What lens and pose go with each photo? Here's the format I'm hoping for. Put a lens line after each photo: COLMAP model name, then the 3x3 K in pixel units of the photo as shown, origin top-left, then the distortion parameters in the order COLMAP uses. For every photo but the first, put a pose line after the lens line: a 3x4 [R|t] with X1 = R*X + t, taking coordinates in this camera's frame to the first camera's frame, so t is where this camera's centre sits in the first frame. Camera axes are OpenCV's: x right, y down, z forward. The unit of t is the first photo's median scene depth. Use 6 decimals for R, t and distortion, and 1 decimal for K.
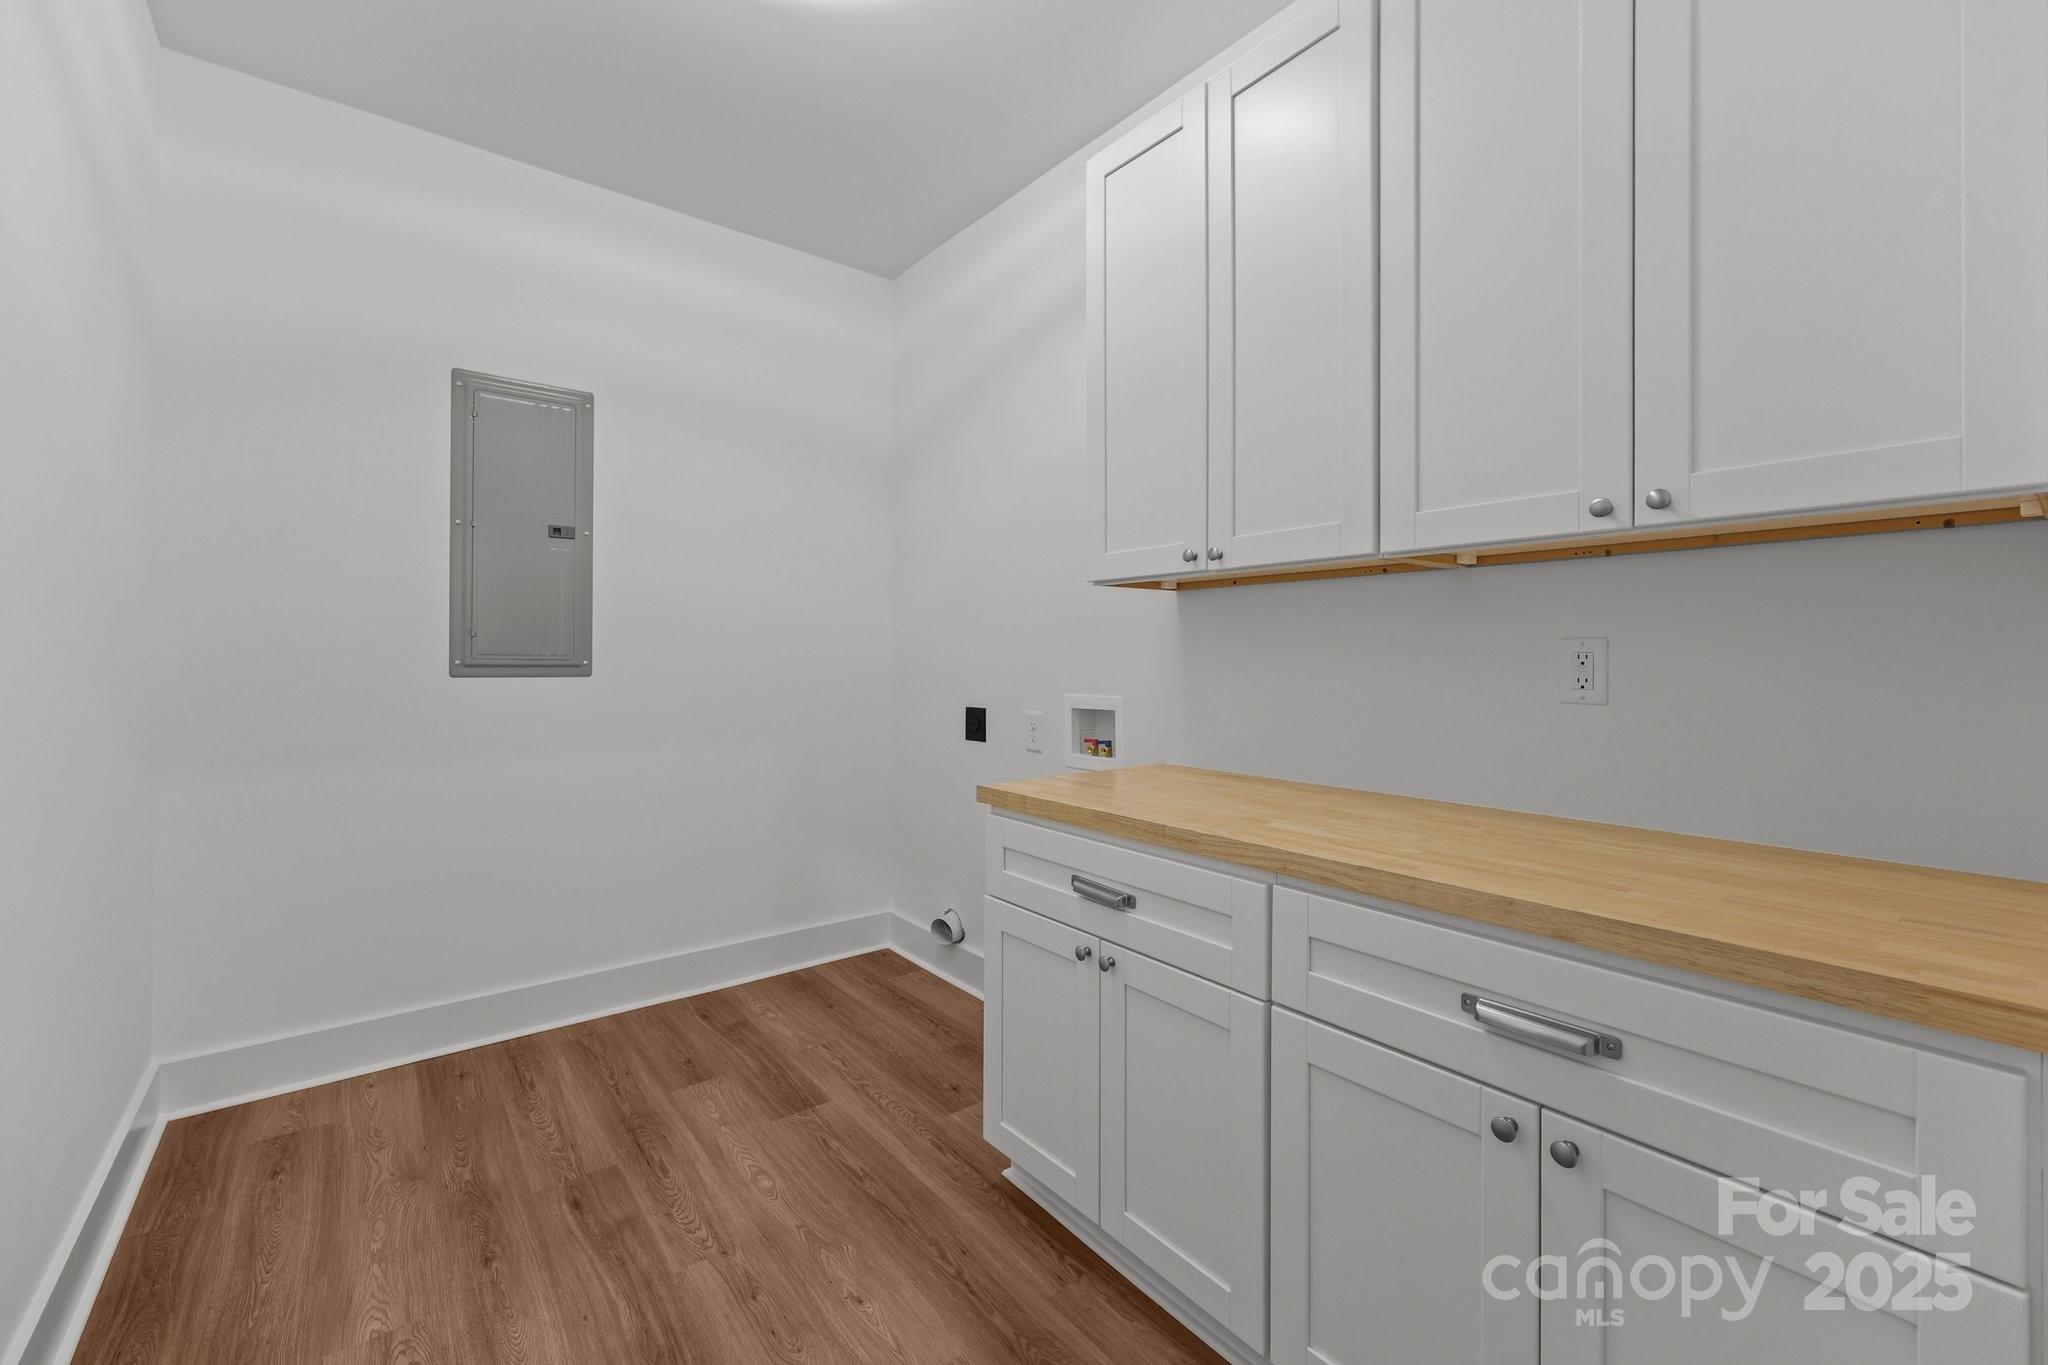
lens RADIAL K [[810.7, 0, 966.8], [0, 810.7, 652.4], [0, 0, 1]] dist [0.000520, 0.000025]
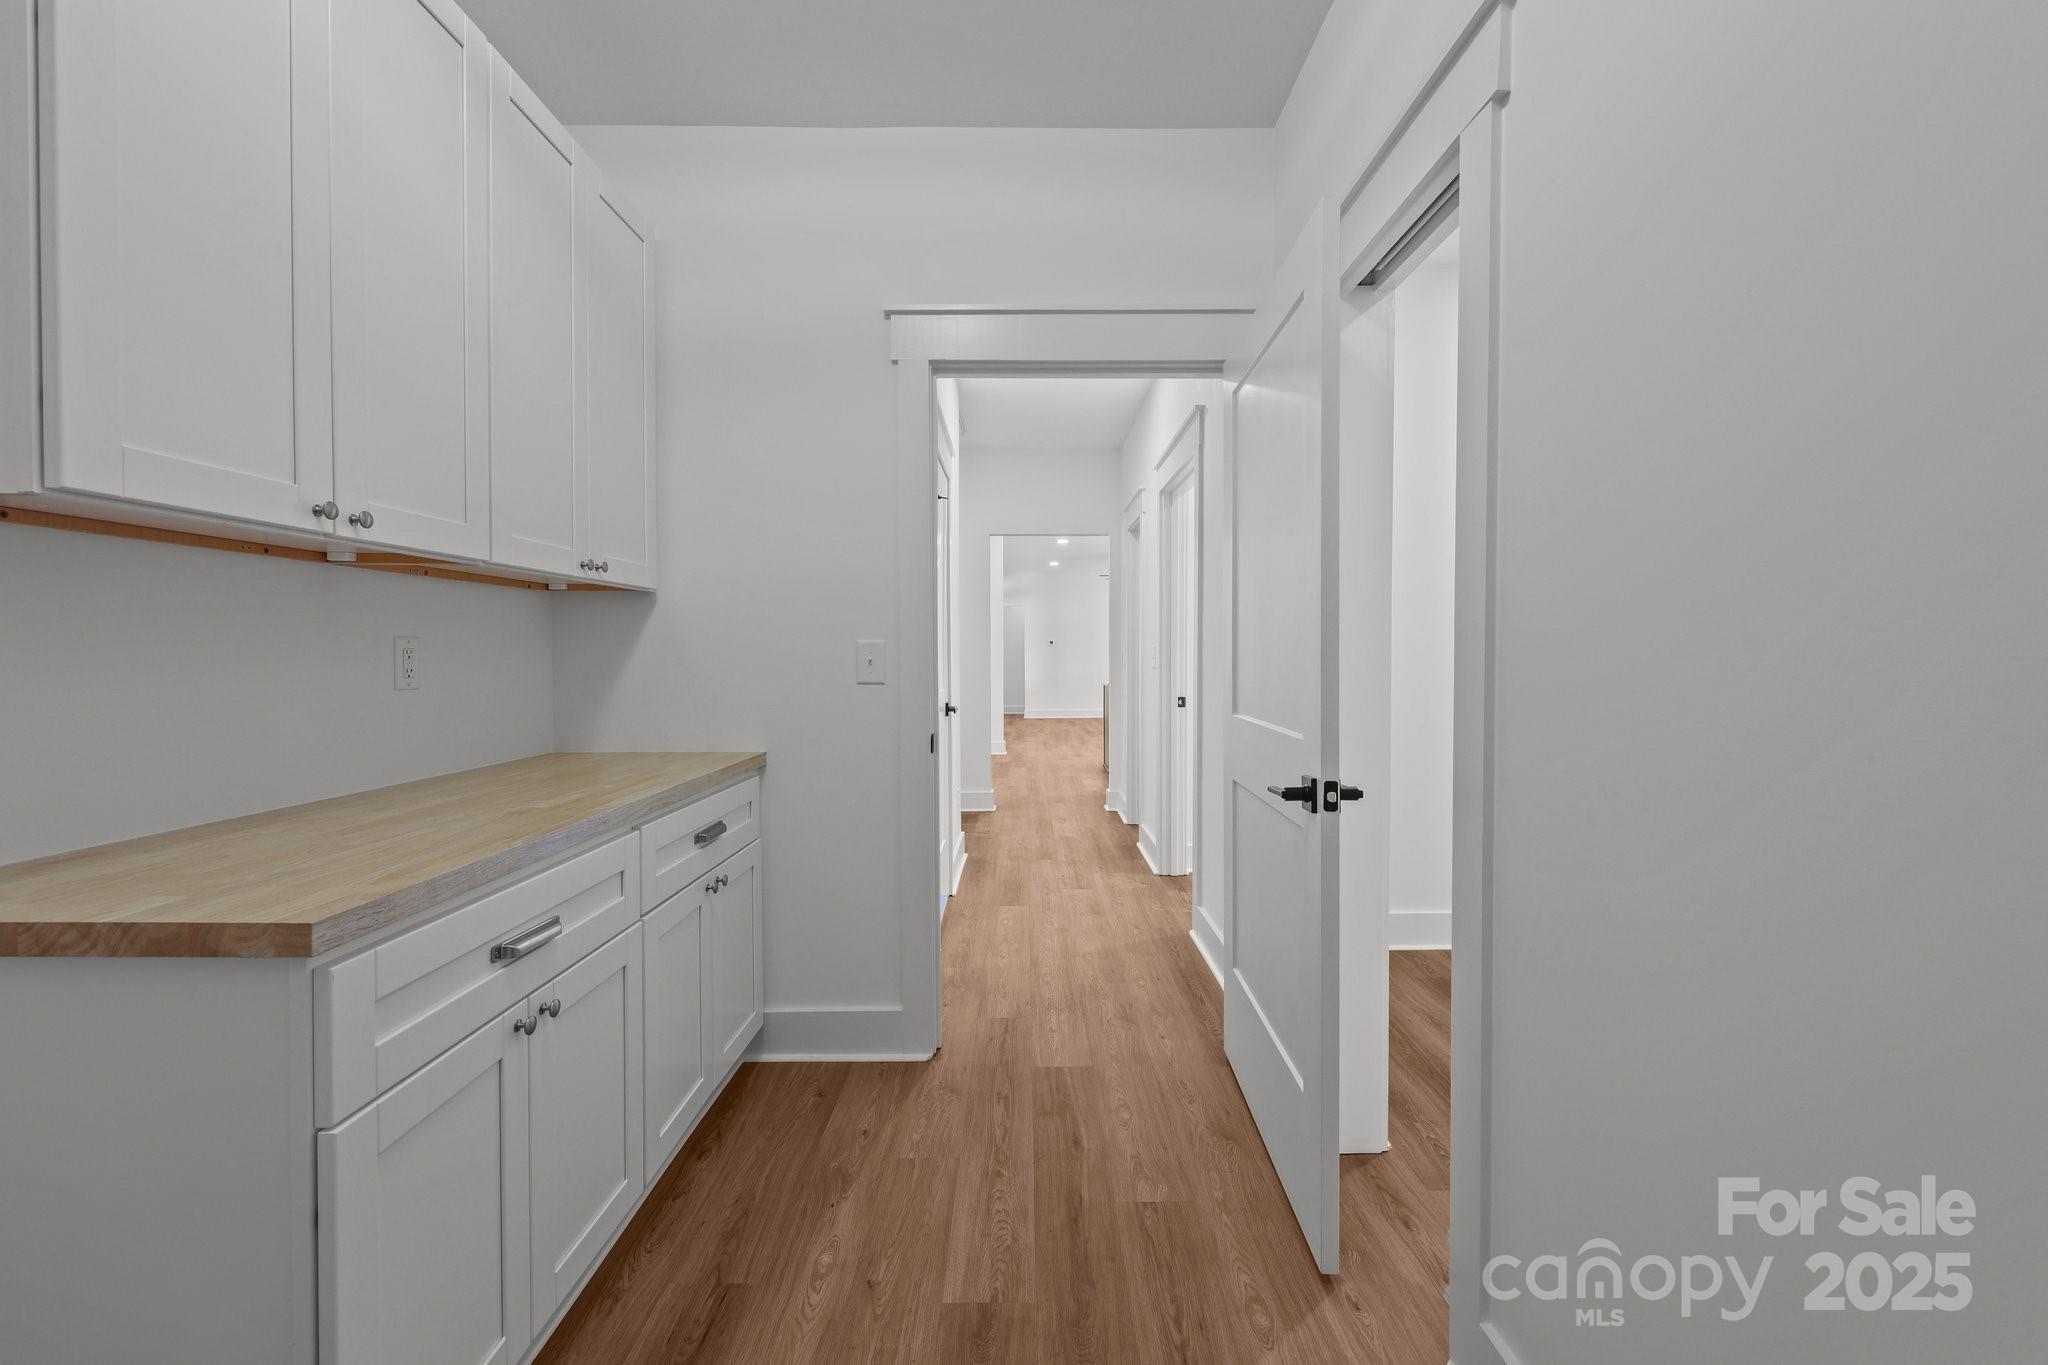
lens RADIAL K [[834.5, 0, 1021.8], [0, 834.5, 661.7], [0, 0, 1]] dist [0.001057, -0.000204]
pose [[-0.802145, -0.007690, 0.597080, -0.796108], [-0.003614, 0.999961, 0.008024, 0.007518], [-0.597118, 0.004279, -0.802142, 1.485591]]
